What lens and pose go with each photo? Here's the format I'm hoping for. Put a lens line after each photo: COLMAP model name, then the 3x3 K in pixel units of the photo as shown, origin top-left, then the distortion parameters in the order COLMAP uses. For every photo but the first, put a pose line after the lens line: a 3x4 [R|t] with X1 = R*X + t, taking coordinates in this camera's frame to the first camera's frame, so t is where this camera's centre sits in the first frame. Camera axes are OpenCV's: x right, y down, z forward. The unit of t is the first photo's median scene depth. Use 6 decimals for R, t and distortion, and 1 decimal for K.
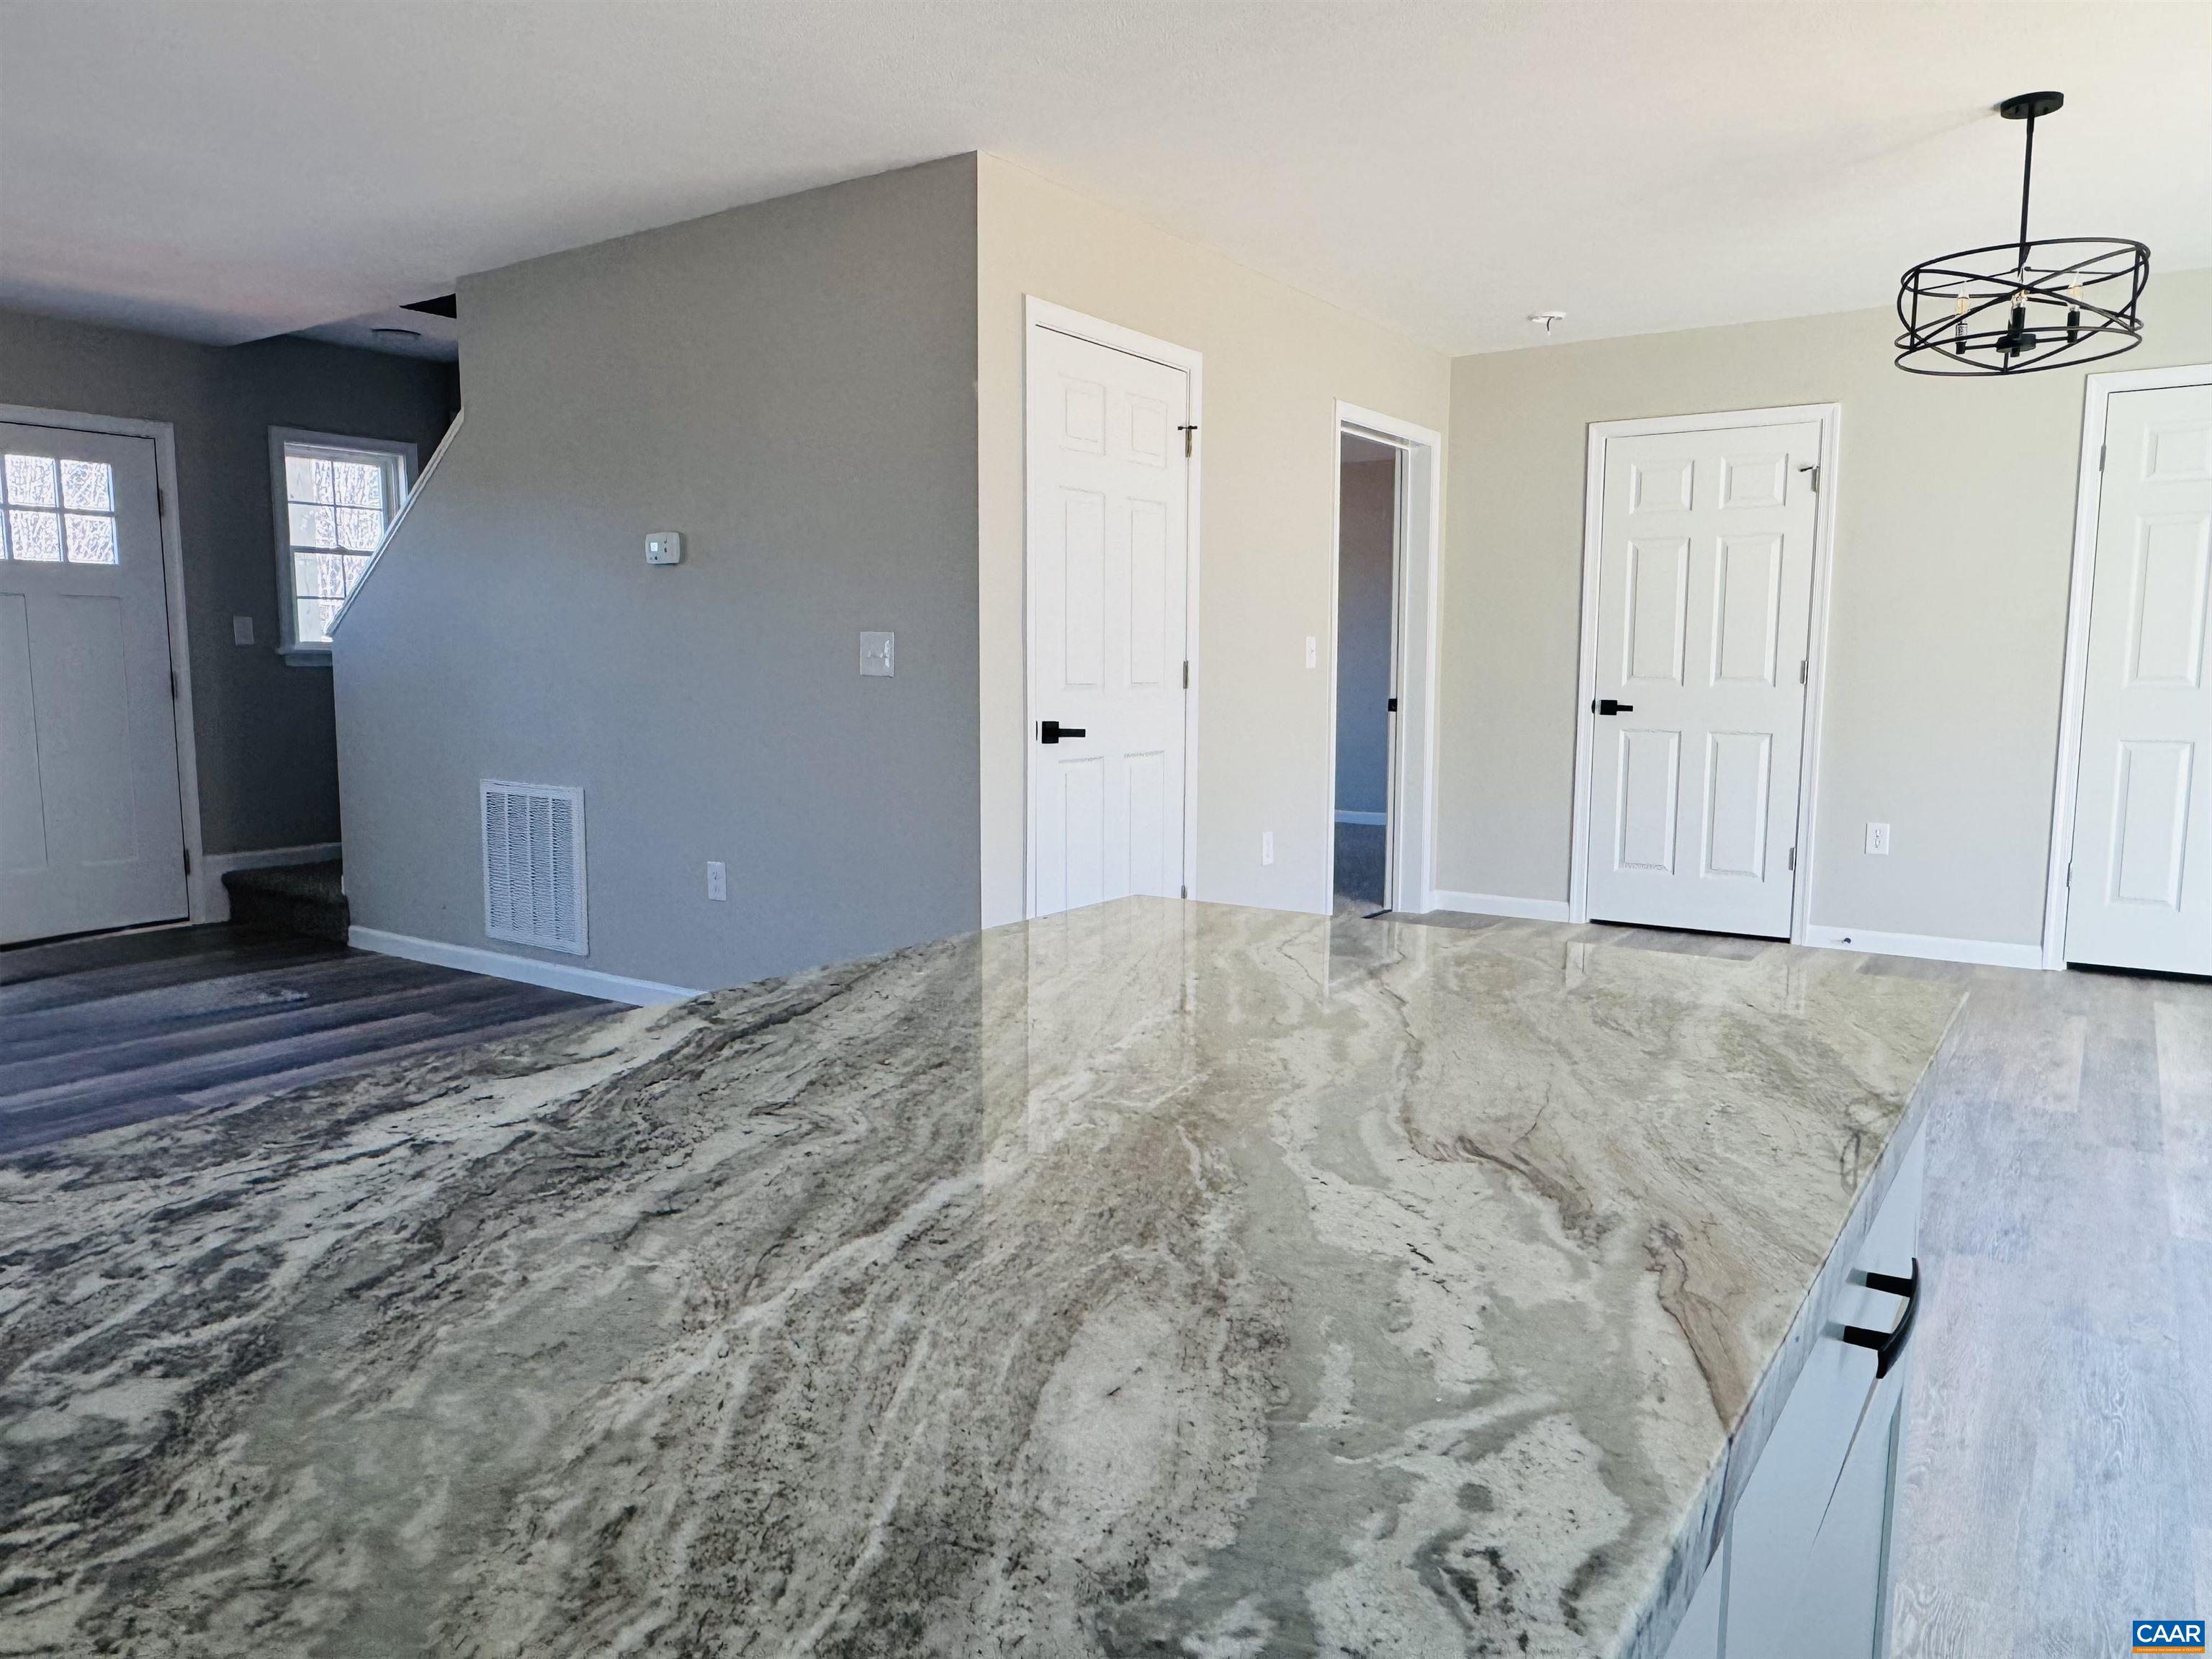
lens RADIAL K [[1499.8, 0, 1100.3], [0, 1499.8, 830.1], [0, 0, 1]] dist [-0.007118, 0.003227]
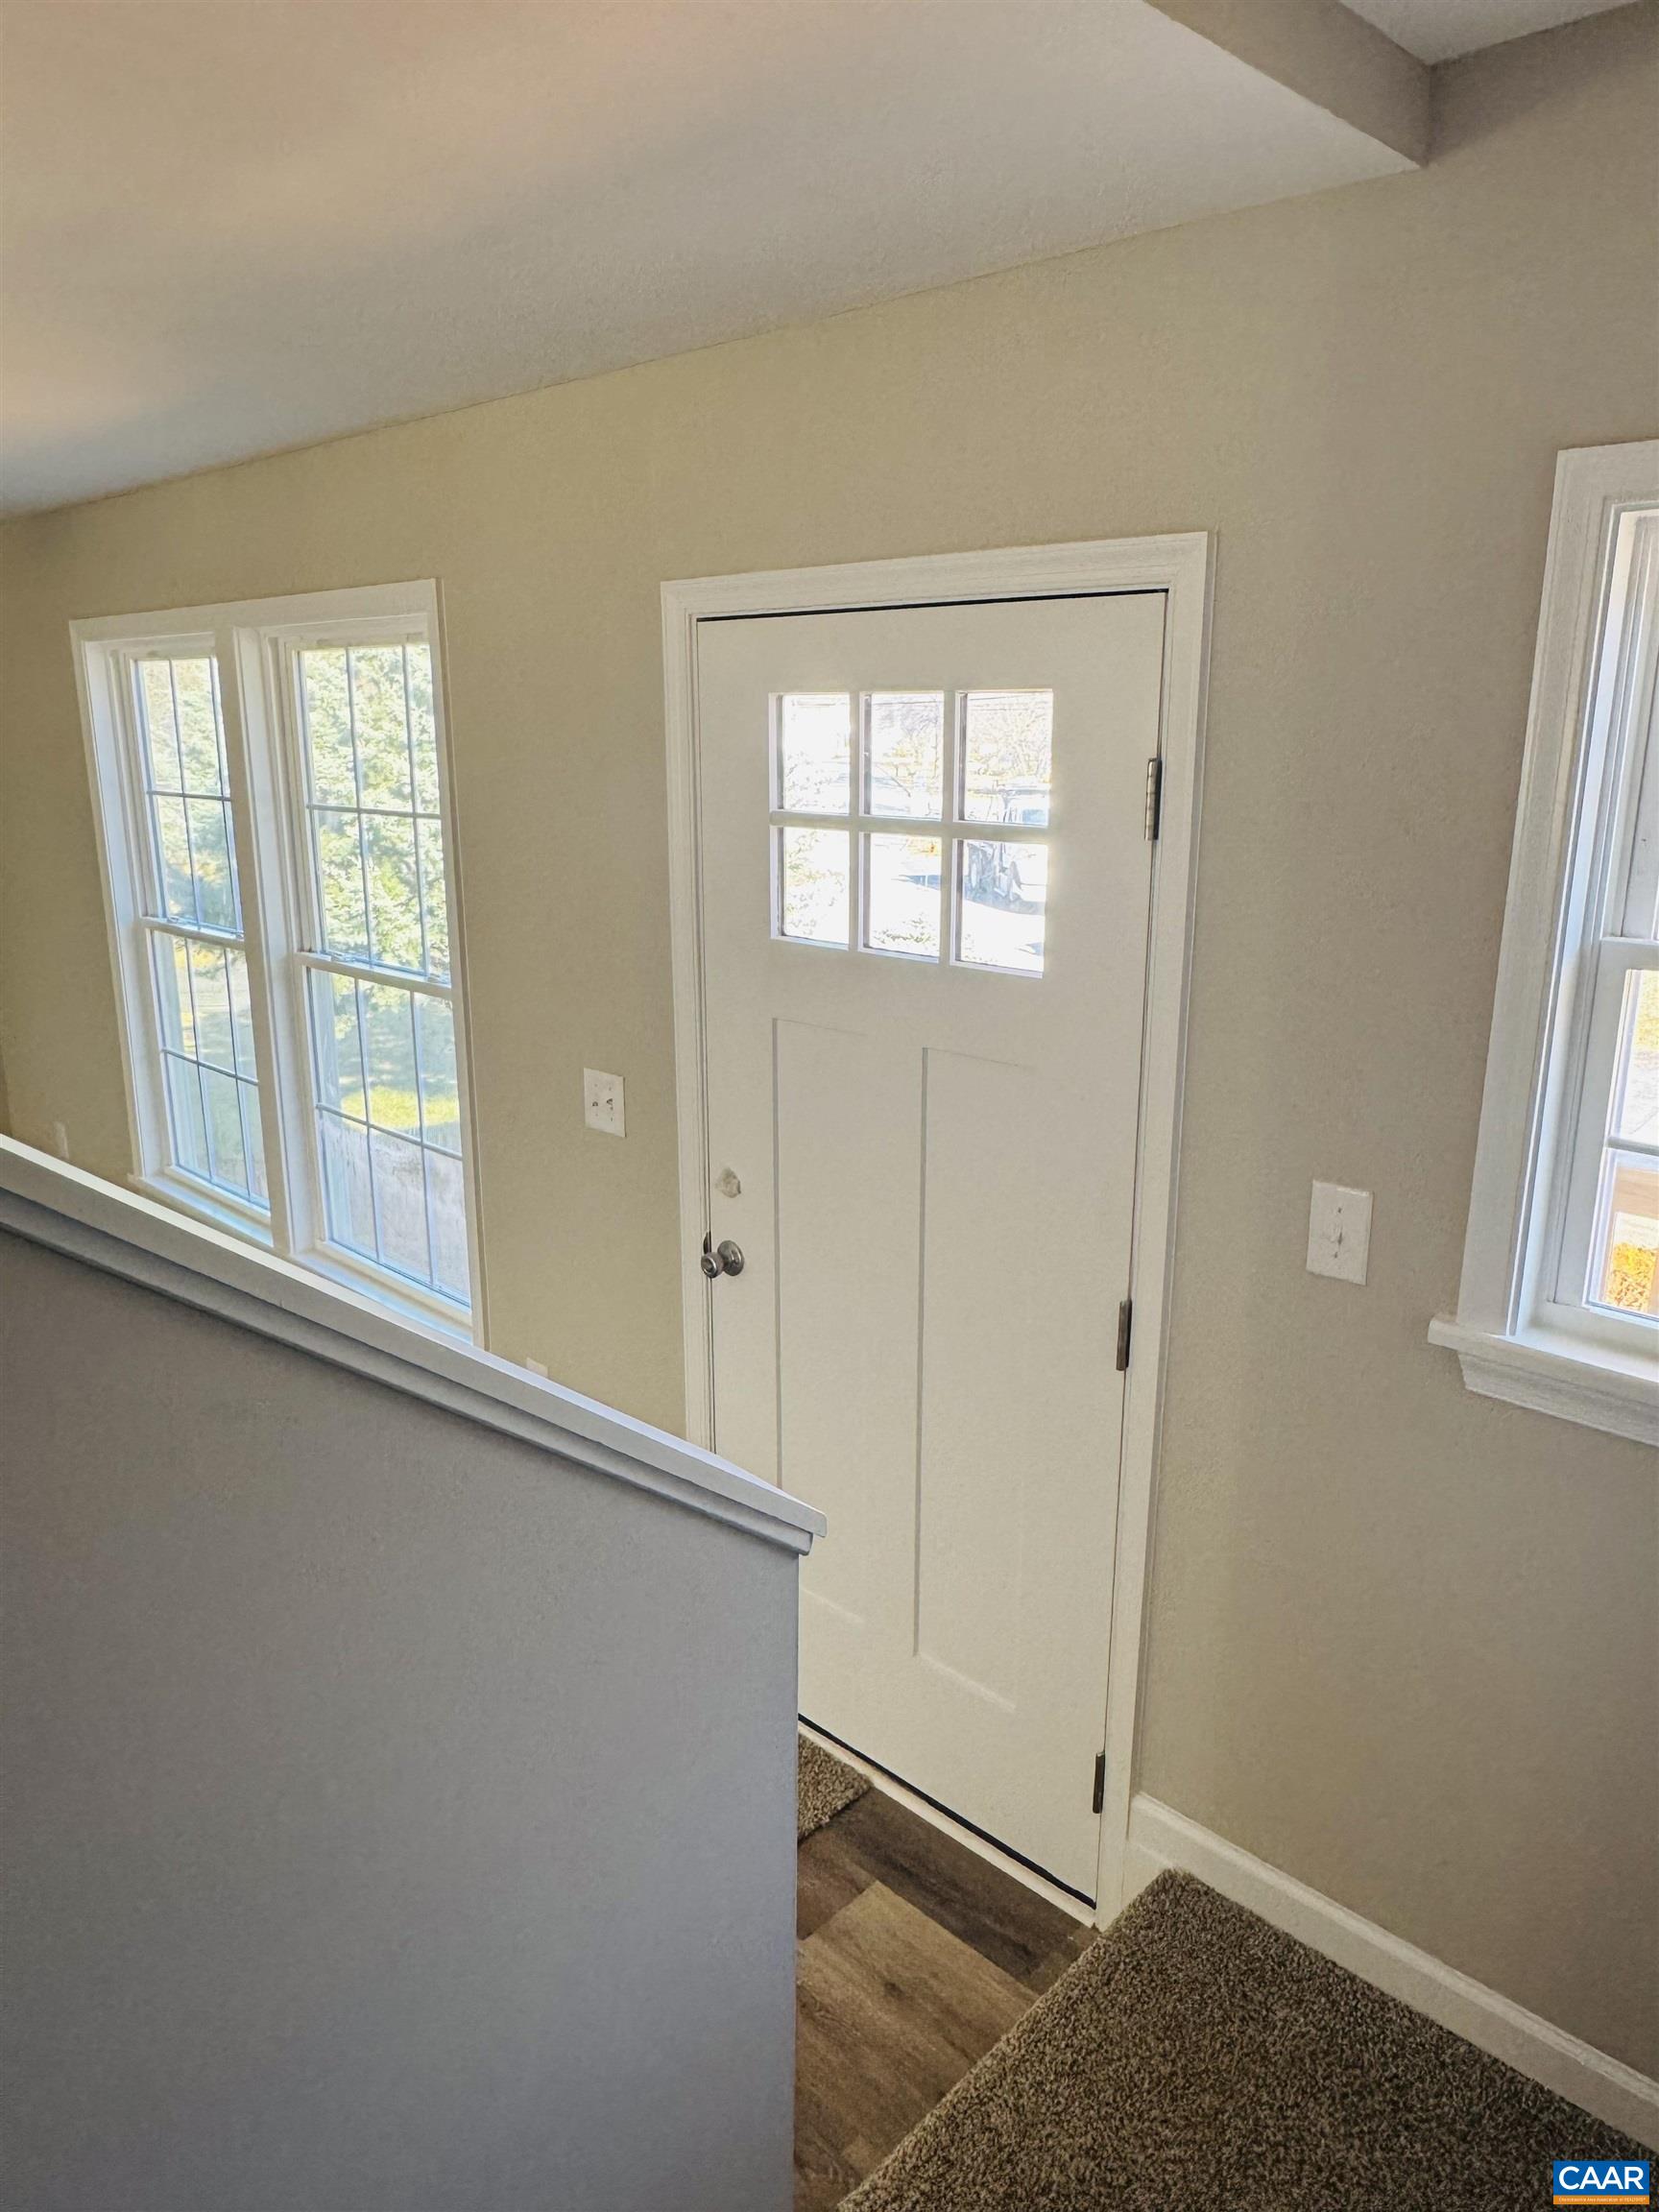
lens RADIAL K [[1499.8, 0, 826.2], [0, 1499.8, 1111.1], [0, 0, 1]] dist [-0.007118, 0.003227]
pose [[-0.168074, 0.249091, -0.953784, -0.301185], [-0.121076, 0.955006, 0.270746, -0.233867], [0.978311, 0.160986, -0.130353, 0.988271]]
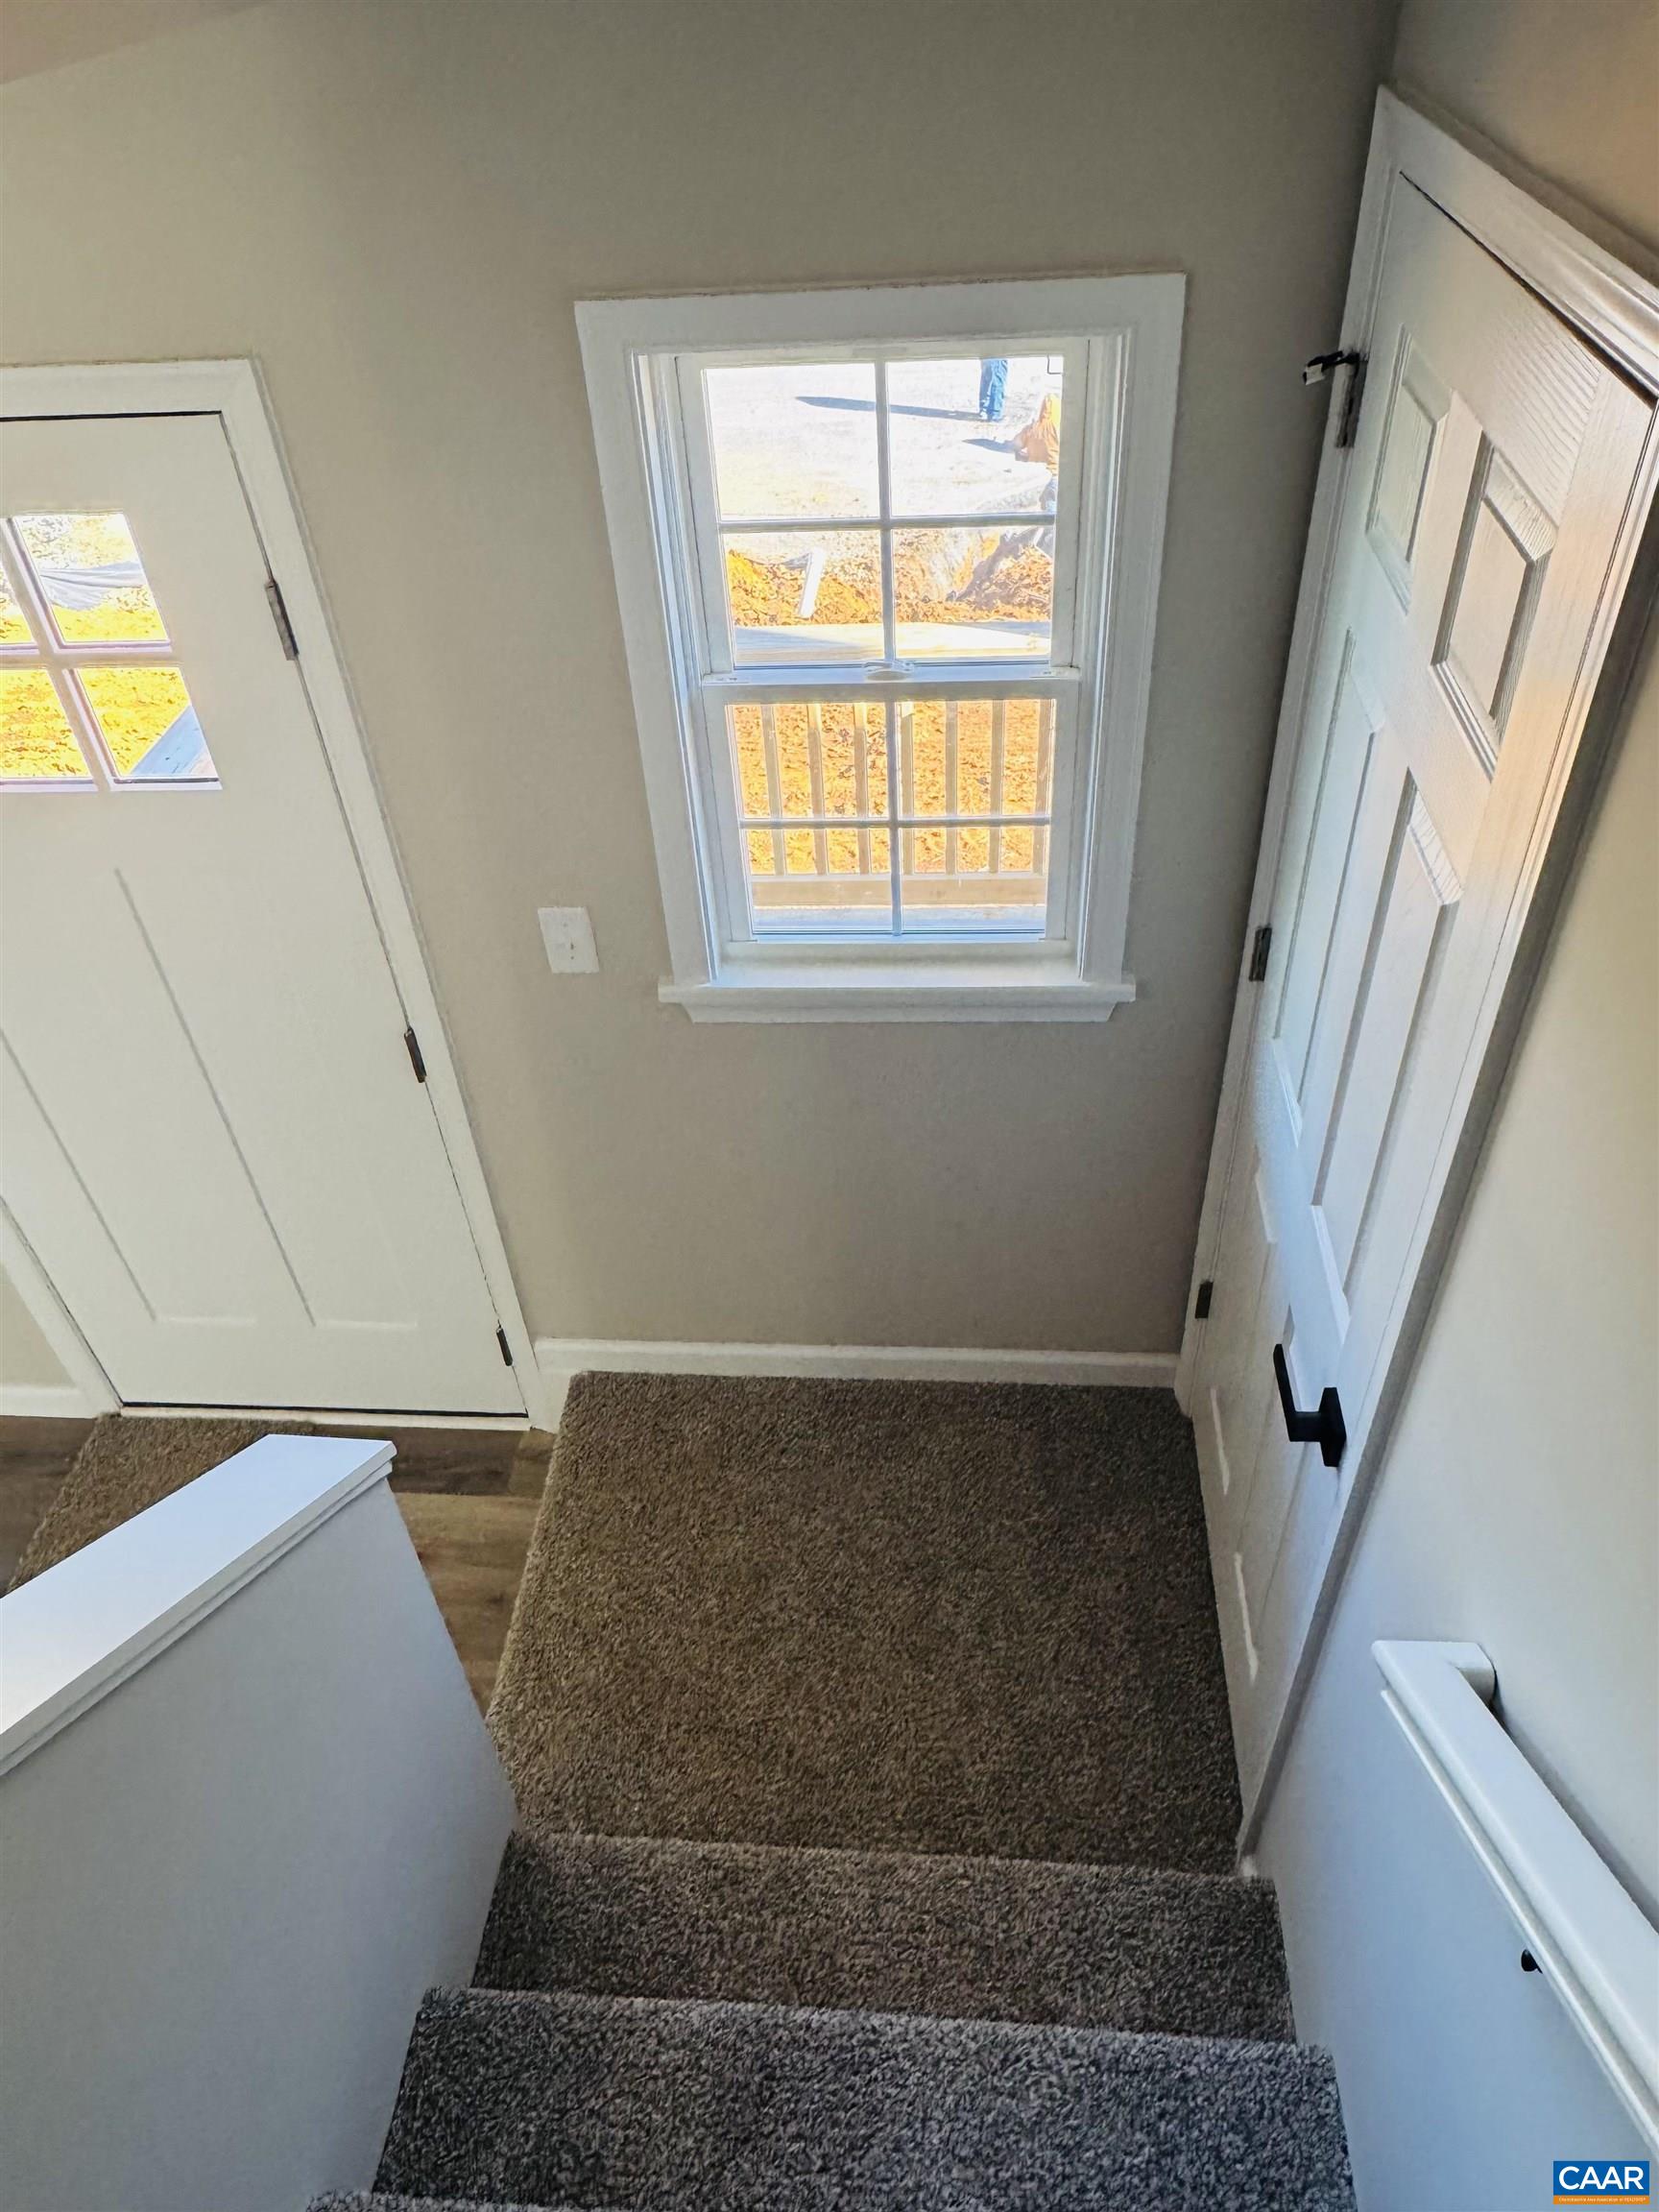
lens RADIAL K [[1499.8, 0, 831.5], [0, 1499.8, 1104.8], [0, 0, 1]] dist [-0.007118, 0.003227]
pose [[0.498140, 0.549265, -0.670943, -0.295968], [-0.051197, 0.791063, 0.609589, -0.339780], [0.865584, -0.269310, 0.422181, 0.942165]]
